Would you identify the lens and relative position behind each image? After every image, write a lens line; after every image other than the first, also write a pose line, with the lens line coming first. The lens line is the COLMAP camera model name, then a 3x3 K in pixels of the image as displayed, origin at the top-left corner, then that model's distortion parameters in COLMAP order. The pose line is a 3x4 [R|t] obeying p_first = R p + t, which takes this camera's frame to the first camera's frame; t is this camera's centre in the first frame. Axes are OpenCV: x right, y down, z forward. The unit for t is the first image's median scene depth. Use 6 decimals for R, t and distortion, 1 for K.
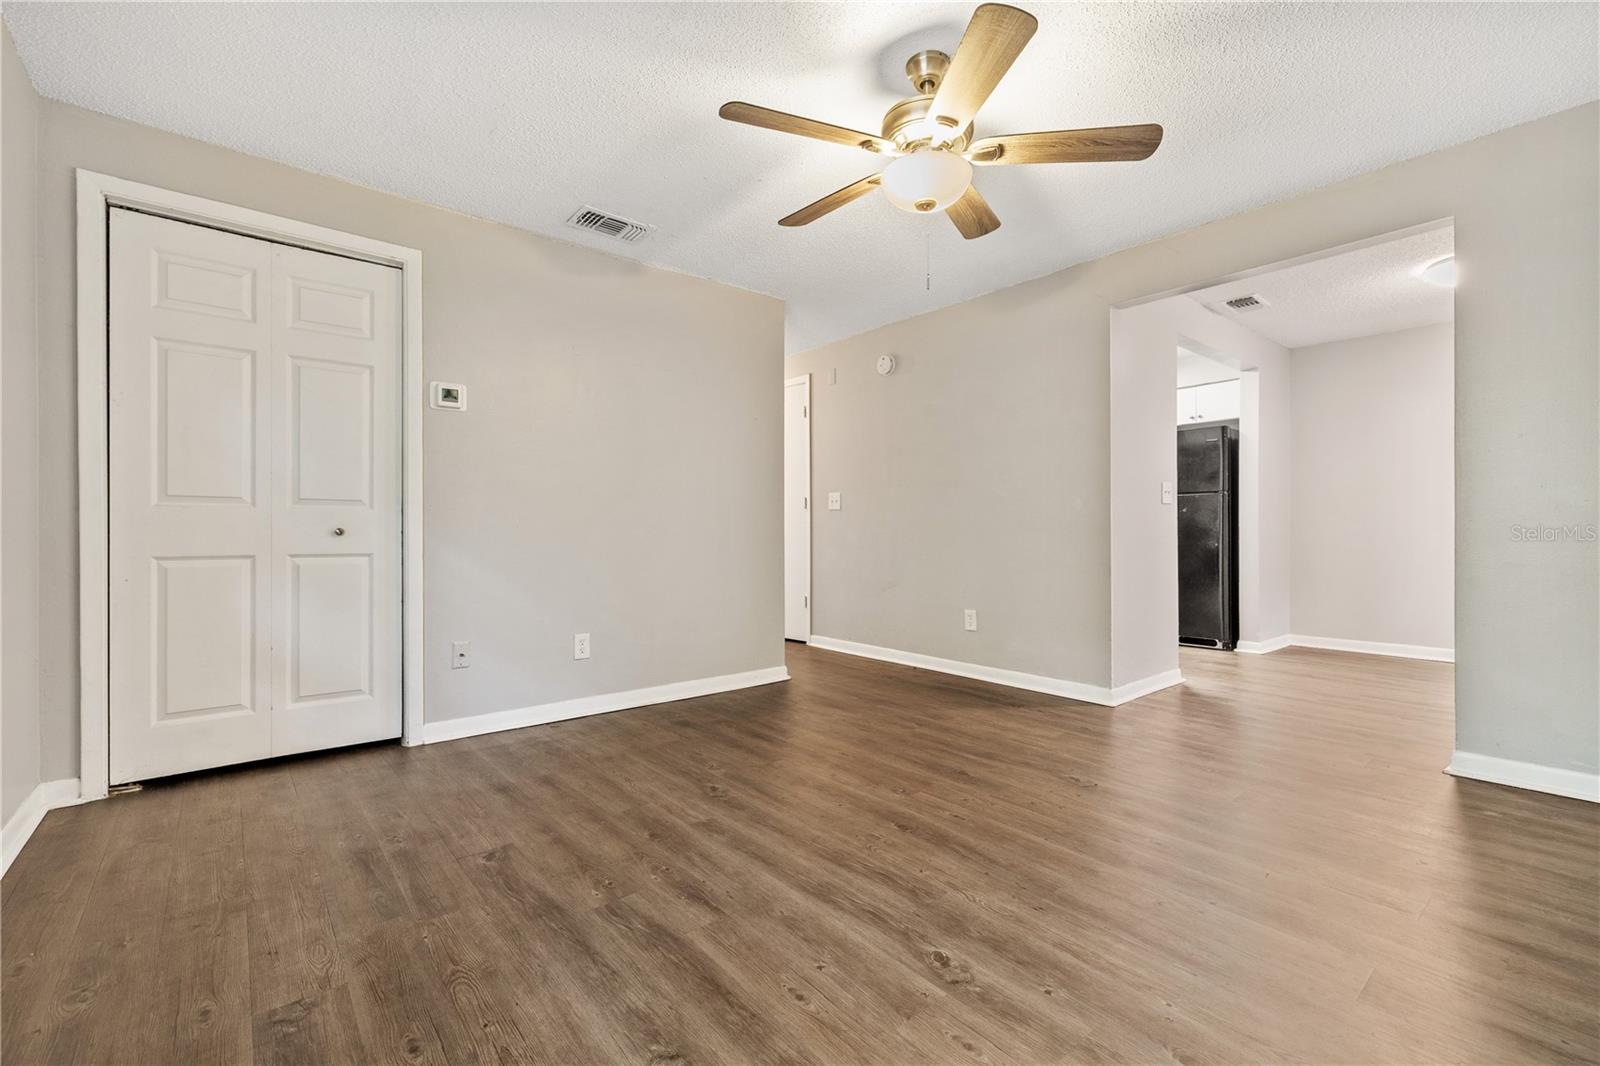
lens RADIAL K [[687.8, 0, 786.4], [0, 687.8, 534.0], [0, 0, 1]] dist [0.000333, -0.000002]
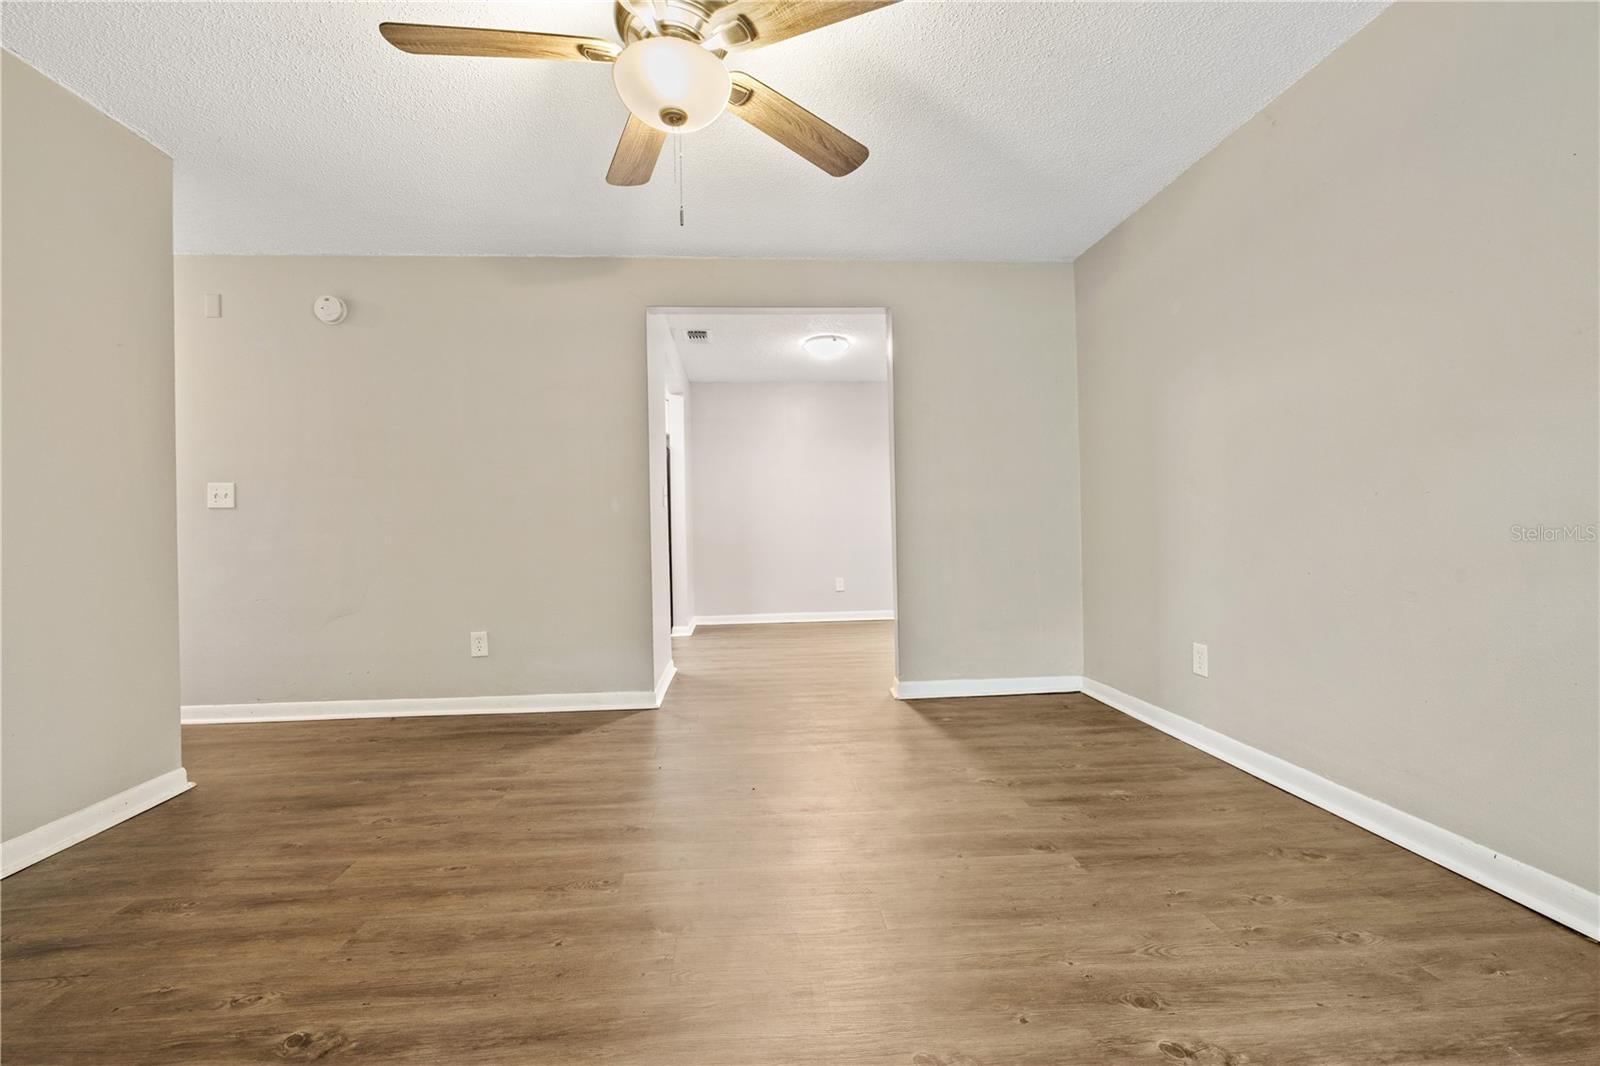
lens RADIAL K [[668.9, 0, 797.2], [0, 668.9, 524.1], [0, 0, 1]] dist [-0.000685, -0.000138]
pose [[0.574374, -0.004868, 0.818579, -0.203340], [0.022557, 0.999697, -0.009882, -0.001991], [-0.818282, 0.024140, 0.574310, 0.271117]]
